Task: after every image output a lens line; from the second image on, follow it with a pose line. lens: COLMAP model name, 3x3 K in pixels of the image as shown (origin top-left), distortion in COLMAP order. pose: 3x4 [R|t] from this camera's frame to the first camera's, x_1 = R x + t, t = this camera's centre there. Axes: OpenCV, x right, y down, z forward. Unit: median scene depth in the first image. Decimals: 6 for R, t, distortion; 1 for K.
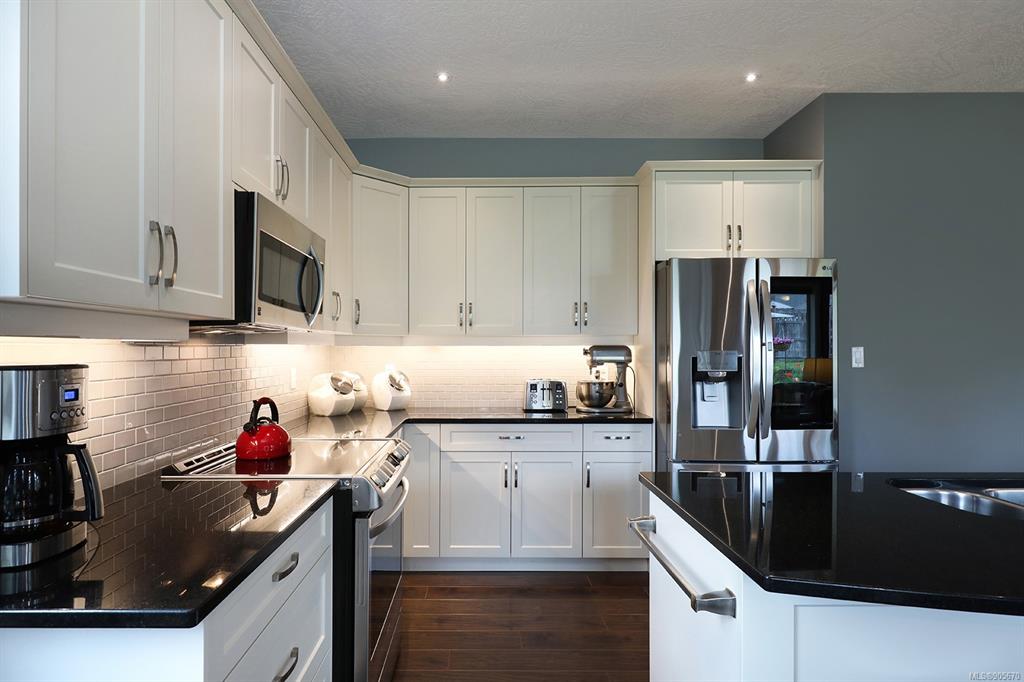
lens RADIAL K [[585.6, 0, 502.9], [0, 585.6, 336.6], [0, 0, 1]] dist [0.005702, -0.005038]
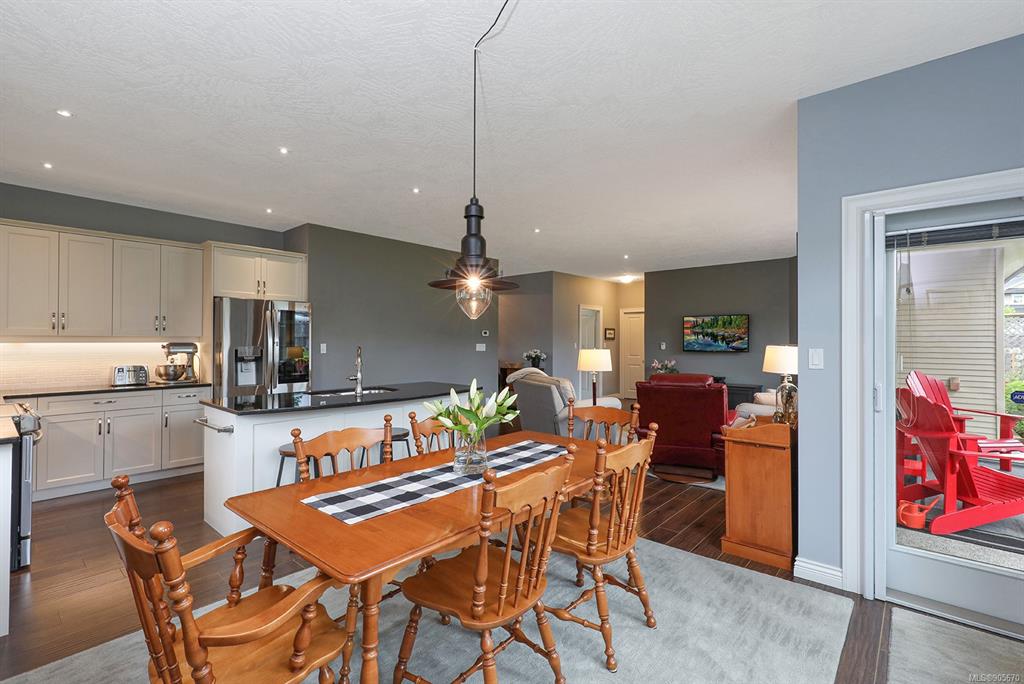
lens RADIAL K [[477.4, 0, 528.0], [0, 477.4, 336.9], [0, 0, 1]] dist [0.003062, 0.001601]
pose [[0.683029, 0.002858, 0.730386, -0.145890], [-0.019261, 0.999715, 0.014100, -0.041197], [-0.730137, -0.023699, 0.682889, -0.679636]]
